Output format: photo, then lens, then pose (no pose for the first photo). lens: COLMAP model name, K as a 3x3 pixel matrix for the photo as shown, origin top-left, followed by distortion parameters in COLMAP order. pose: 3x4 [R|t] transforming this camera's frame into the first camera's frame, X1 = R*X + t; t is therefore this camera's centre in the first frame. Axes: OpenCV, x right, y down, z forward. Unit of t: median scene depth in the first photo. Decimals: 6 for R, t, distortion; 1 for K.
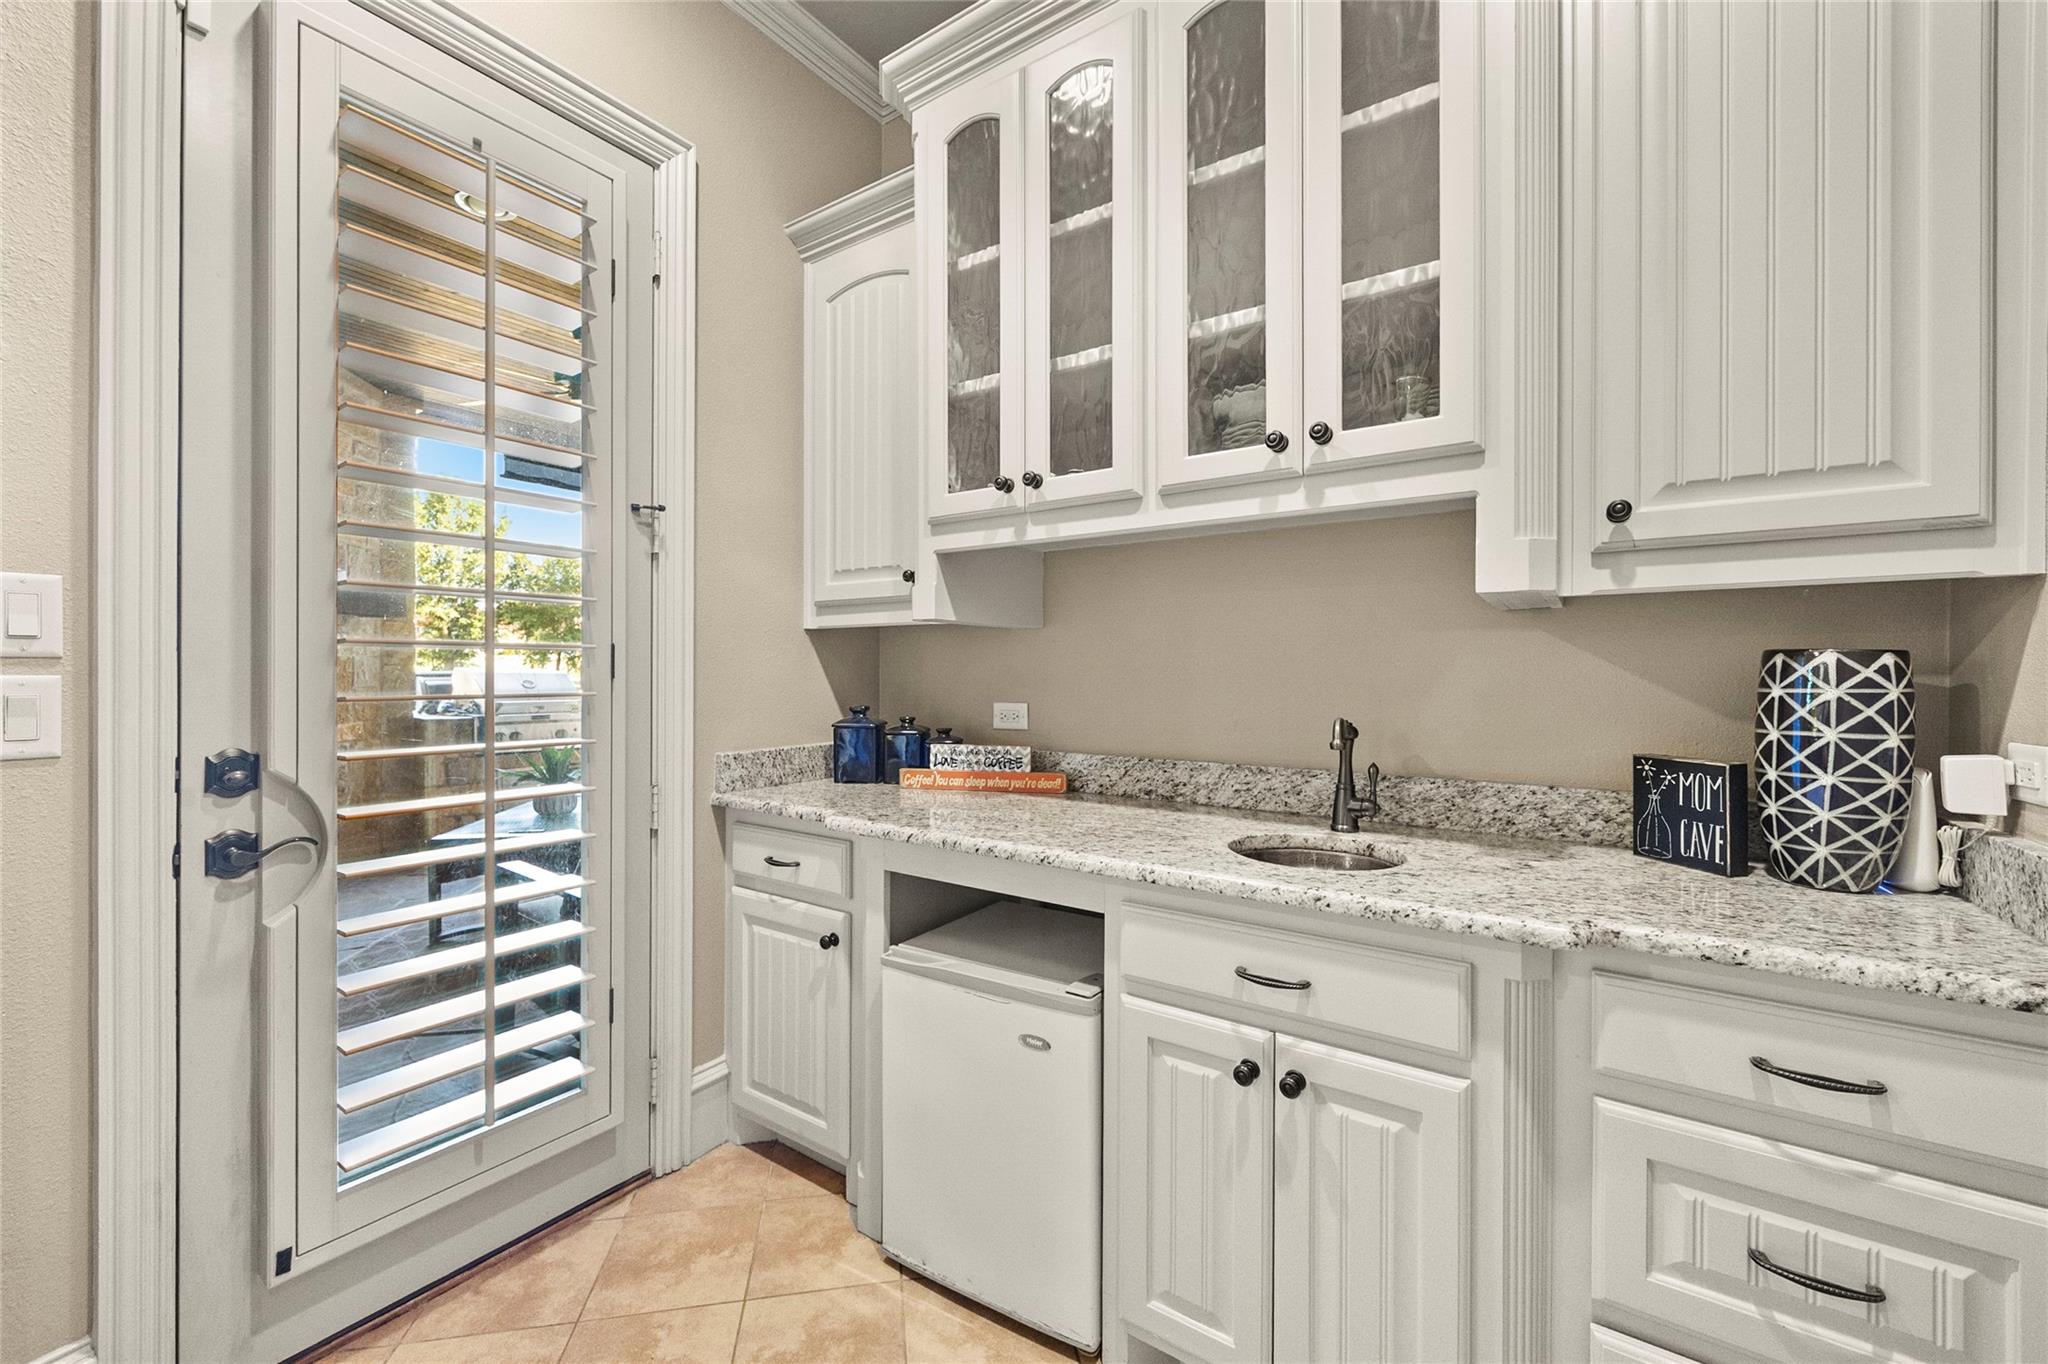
lens RADIAL K [[817.5, 0, 1023.9], [0, 817.5, 676.6], [0, 0, 1]] dist [-0.004472, -0.000008]
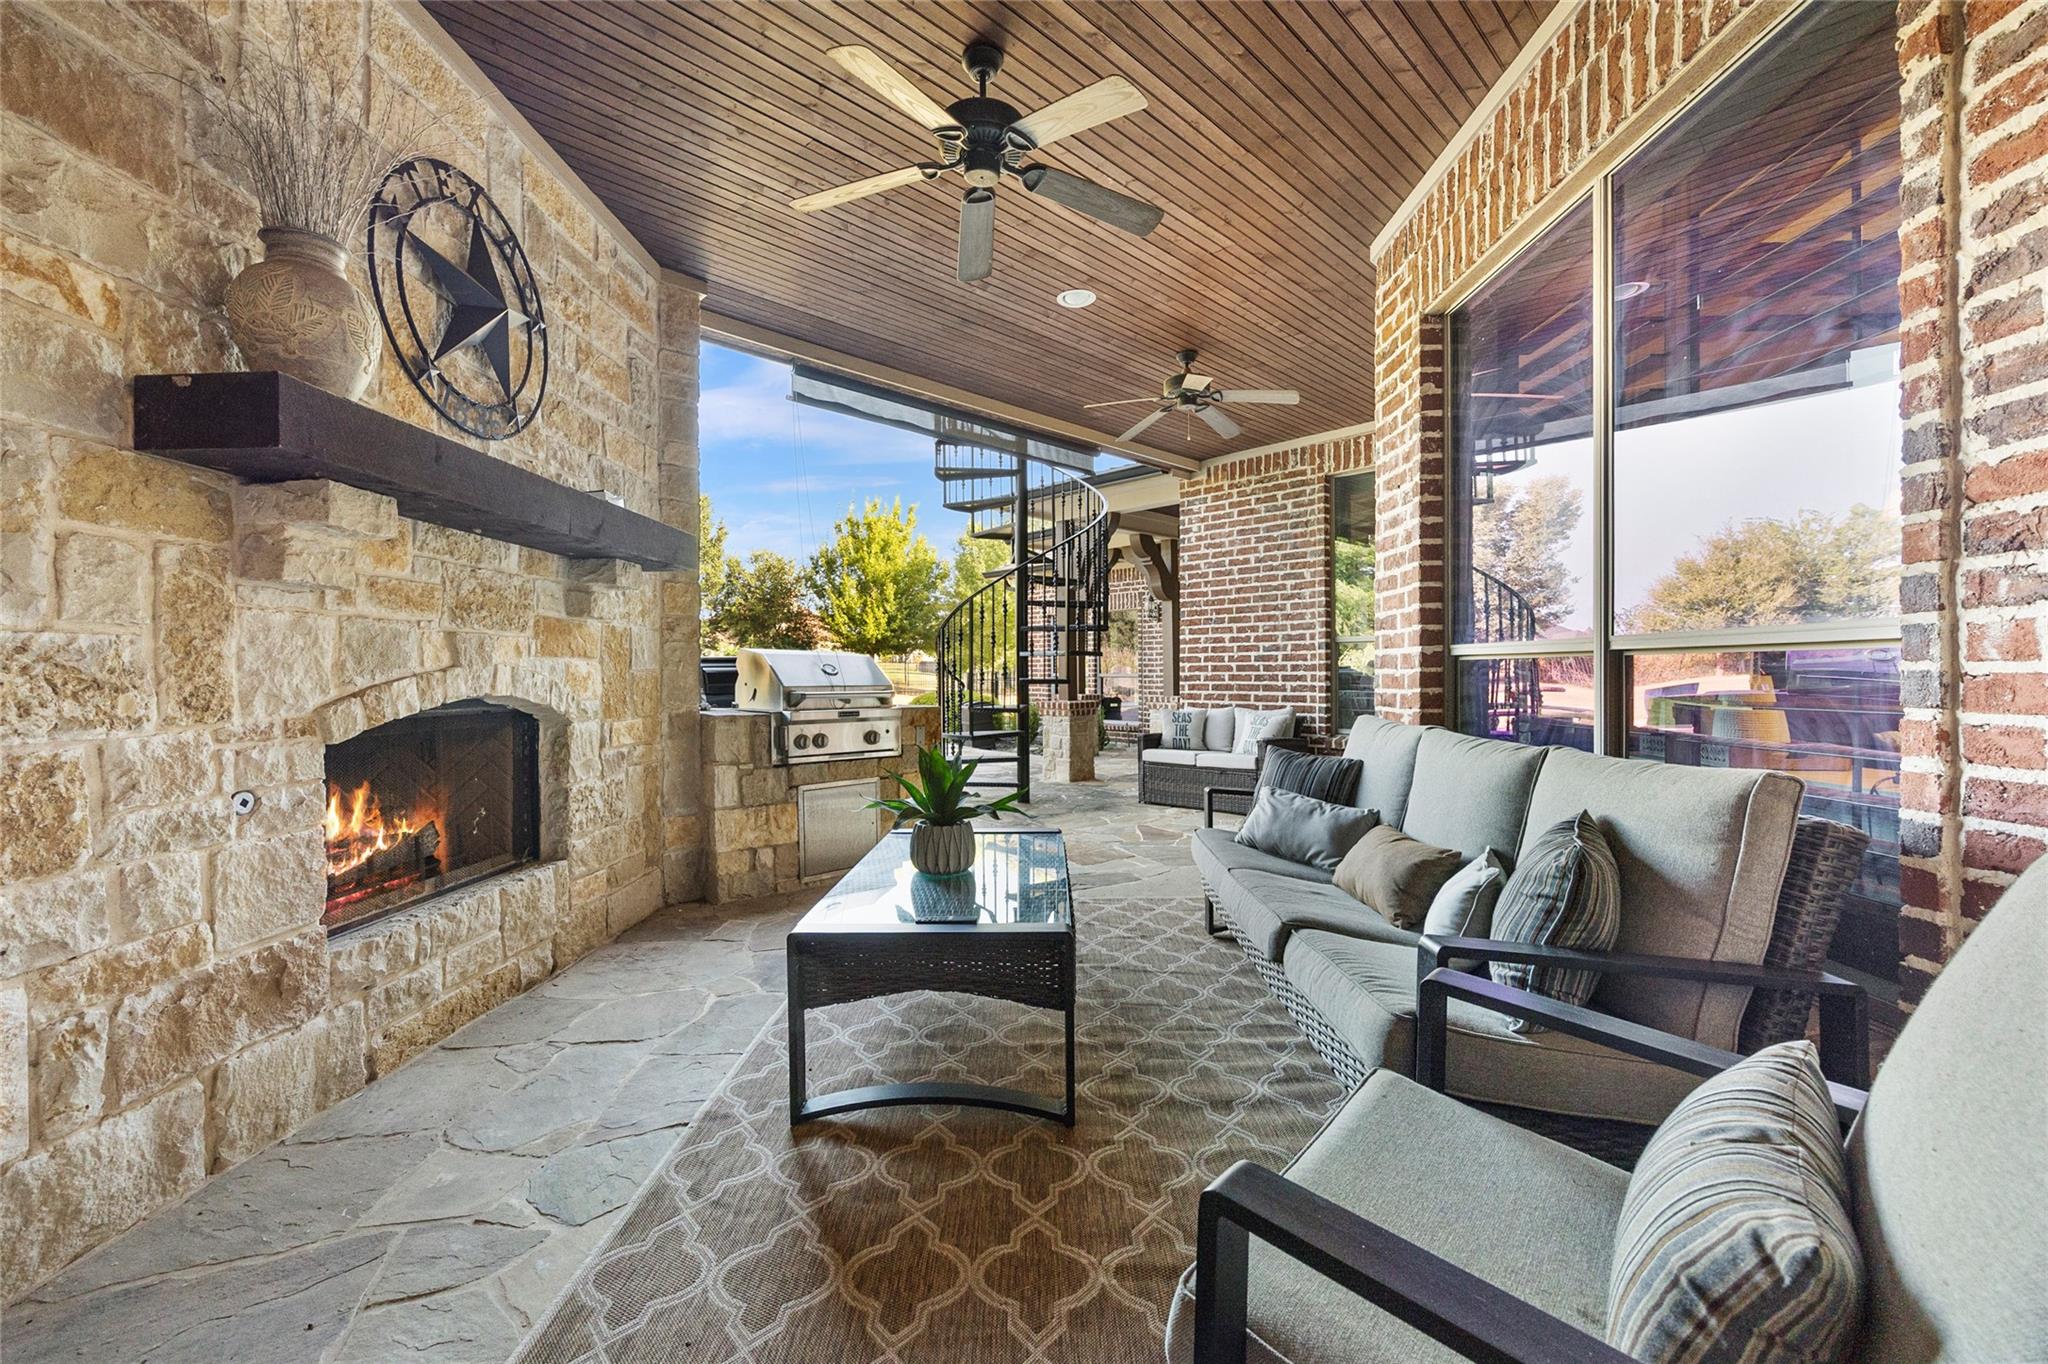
lens RADIAL K [[817.5, 0, 1023.2], [0, 817.5, 682.6], [0, 0, 1]] dist [-0.004472, -0.000008]
pose [[0.978785, -0.009017, -0.204692, -0.292982], [0.010268, 0.999935, 0.005048, 0.019153], [0.204633, -0.007043, 0.978813, 0.317503]]
